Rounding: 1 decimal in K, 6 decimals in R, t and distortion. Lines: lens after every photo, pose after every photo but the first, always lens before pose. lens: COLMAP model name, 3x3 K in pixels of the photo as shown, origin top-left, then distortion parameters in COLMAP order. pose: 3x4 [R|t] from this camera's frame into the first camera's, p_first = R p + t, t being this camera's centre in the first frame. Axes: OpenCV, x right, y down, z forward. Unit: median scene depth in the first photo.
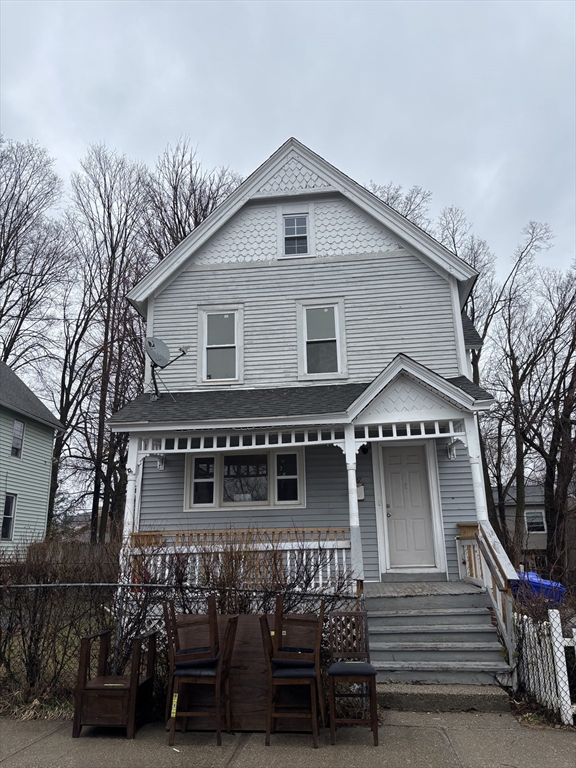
lens RADIAL K [[581.2, 0, 288.0], [0, 581.2, 384.0], [0, 0, 1]] dist [0.069435, -0.069833]
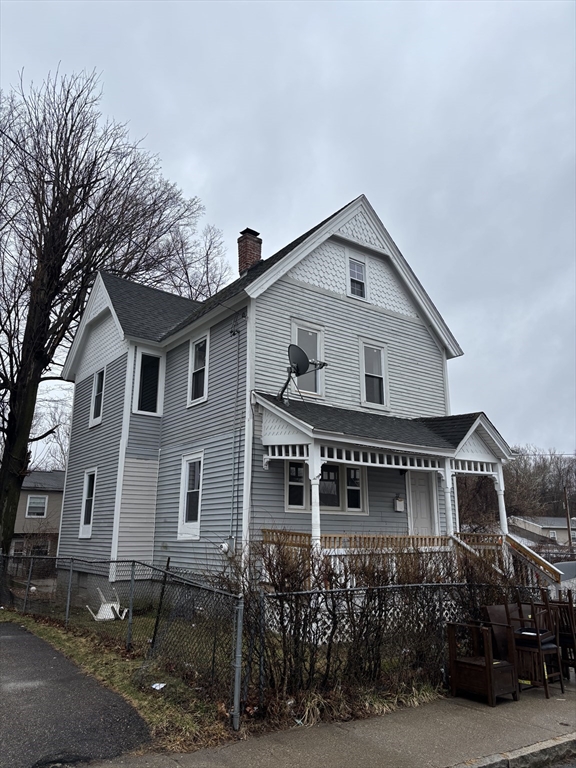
lens RADIAL K [[573.0, 0, 288.0], [0, 573.0, 384.0], [0, 0, 1]] dist [0.062714, -0.065598]
pose [[0.735298, 0.195518, 0.648929, -0.825884], [-0.208020, 0.976375, -0.058469, 0.046824], [-0.645030, -0.091998, 0.758599, 0.208530]]
